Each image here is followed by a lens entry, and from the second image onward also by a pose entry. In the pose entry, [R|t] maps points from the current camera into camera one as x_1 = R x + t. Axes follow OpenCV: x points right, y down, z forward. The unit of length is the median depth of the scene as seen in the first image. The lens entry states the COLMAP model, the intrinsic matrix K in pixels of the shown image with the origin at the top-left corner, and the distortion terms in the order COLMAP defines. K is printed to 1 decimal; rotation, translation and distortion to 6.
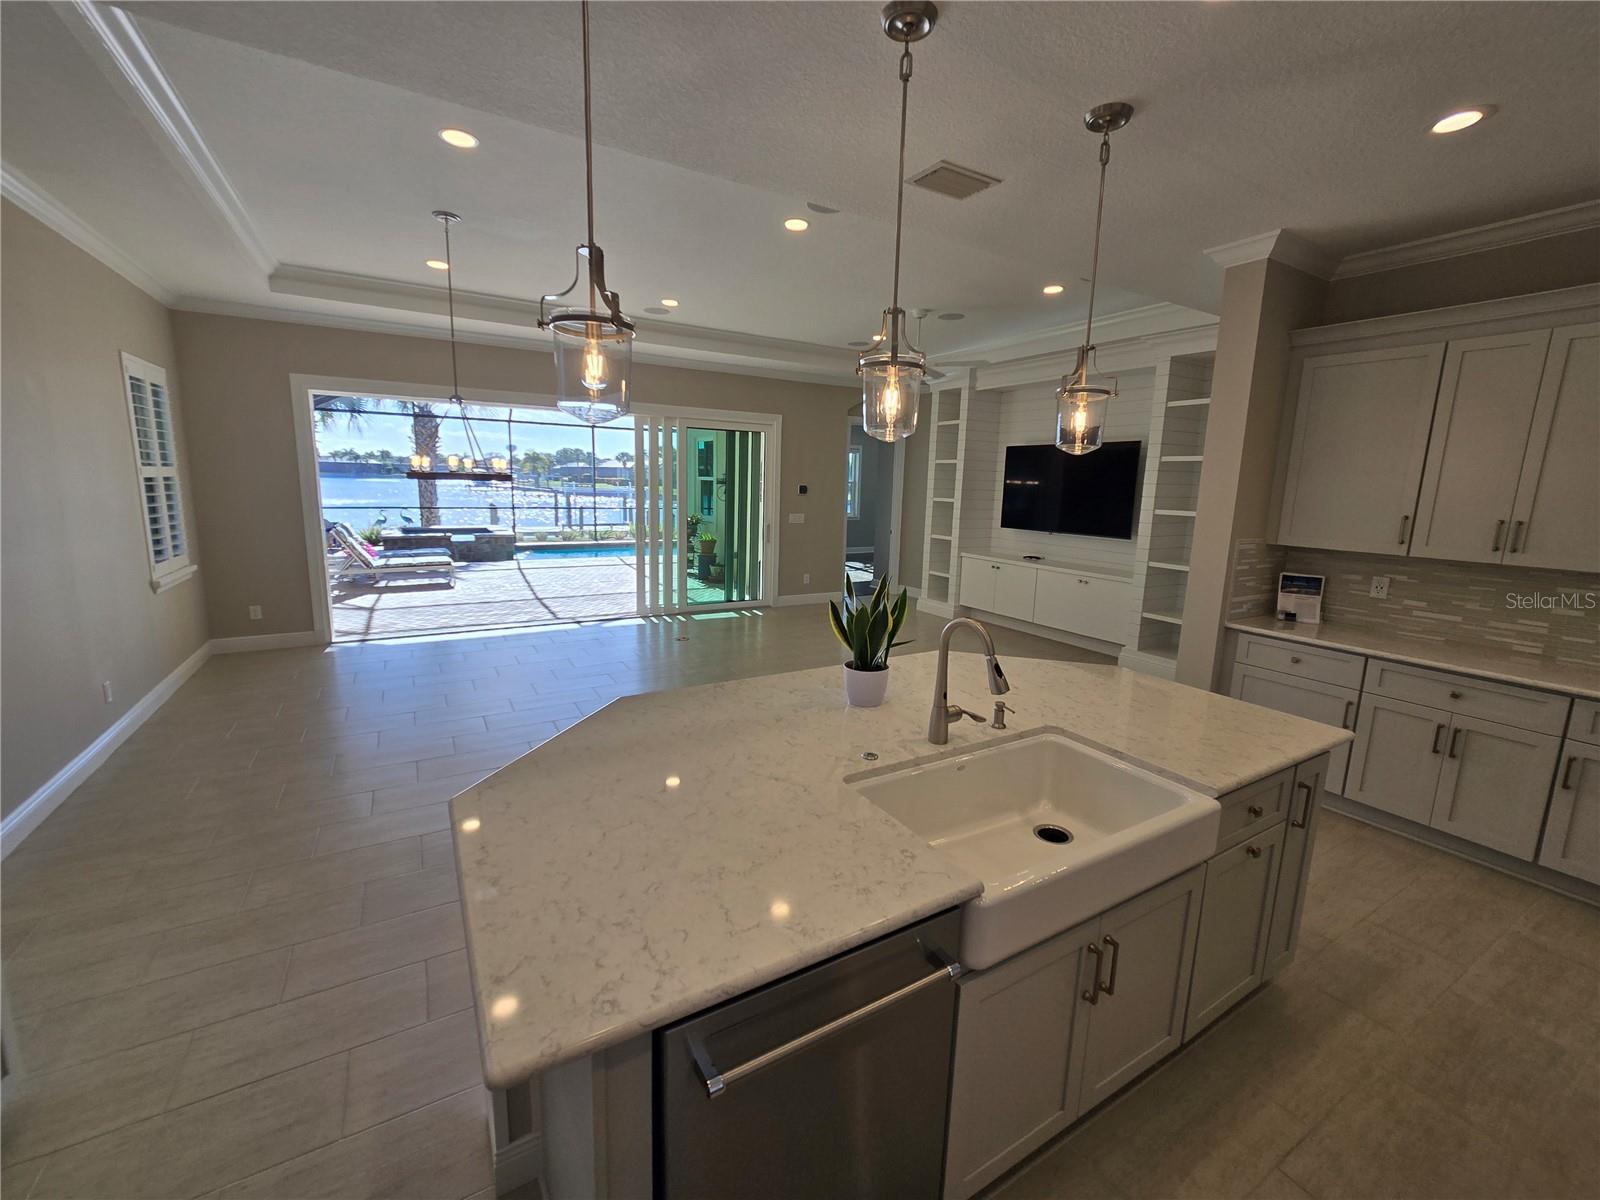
lens RADIAL K [[654.5, 0, 807.6], [0, 654.5, 589.9], [0, 0, 1]] dist [-0.005306, 0.002007]
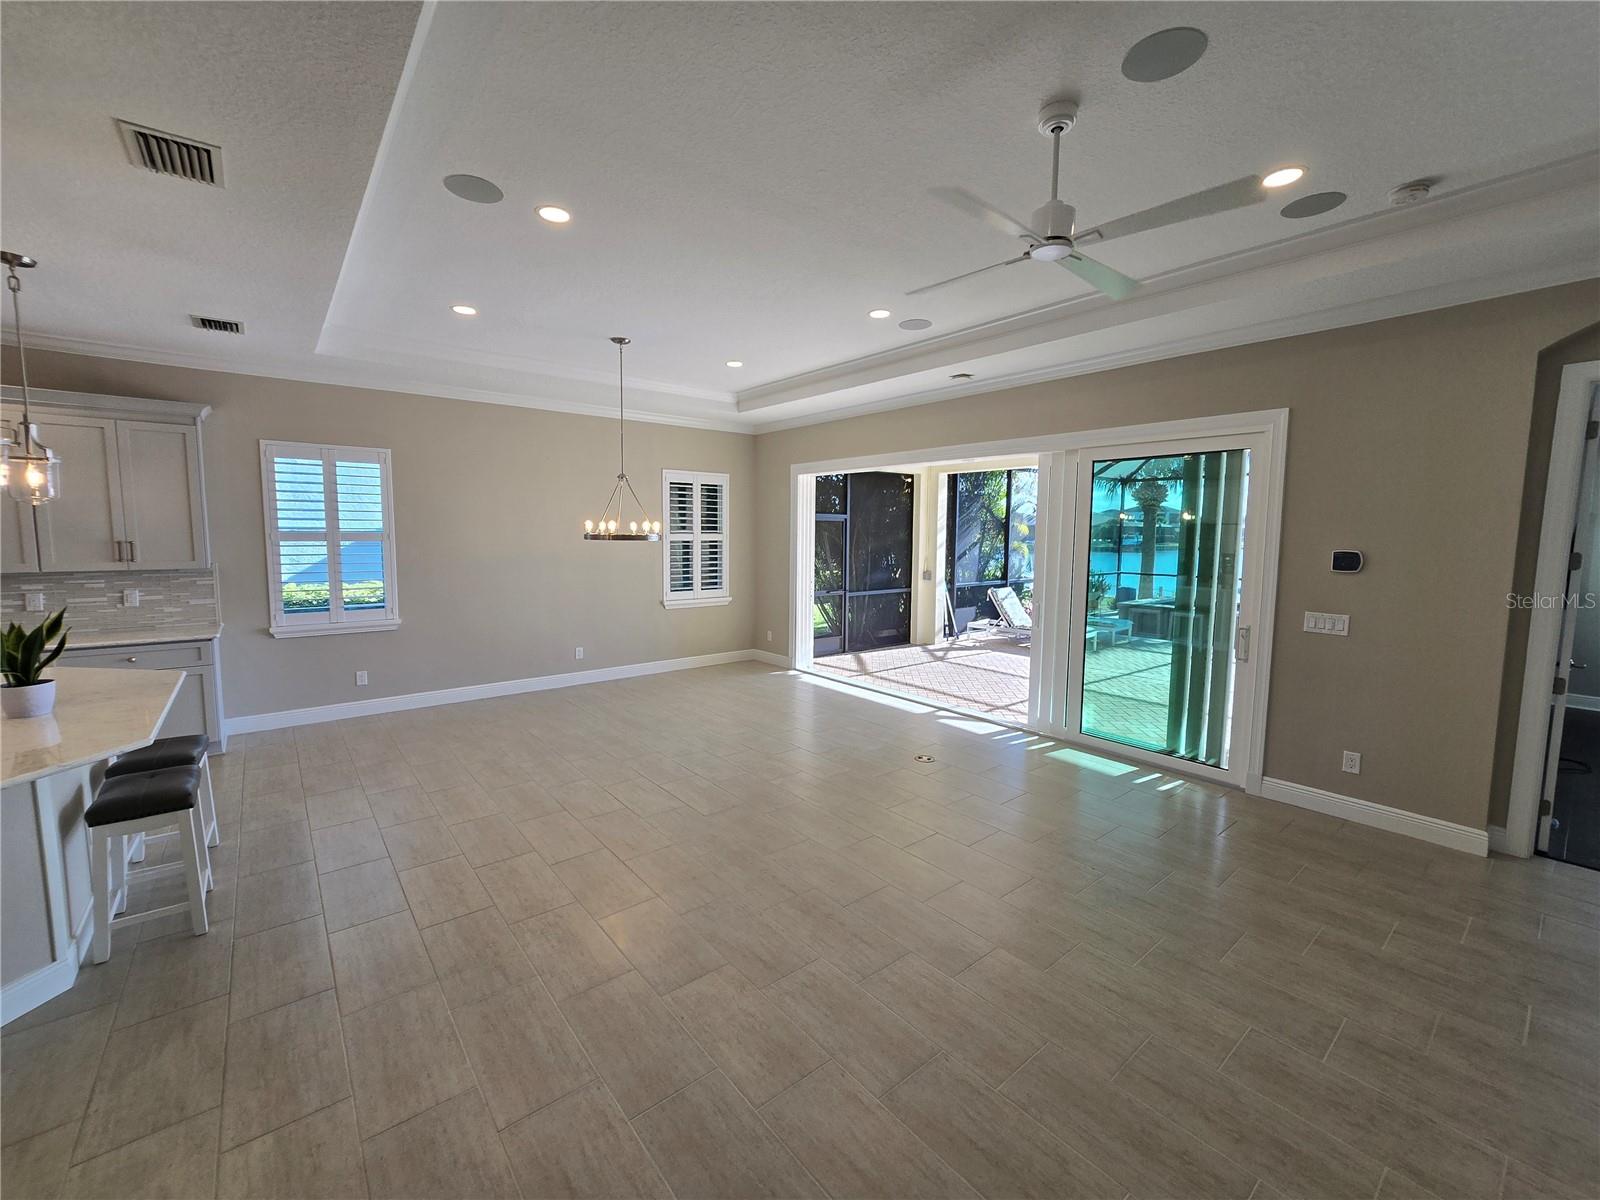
lens RADIAL K [[654.5, 0, 796.8], [0, 654.5, 589.6], [0, 0, 1]] dist [-0.005306, 0.002007]
pose [[0.145664, 0.065388, -0.987171, 0.653572], [-0.166404, 0.985217, 0.040704, -0.155516], [0.975239, 0.158340, 0.154392, 0.979347]]
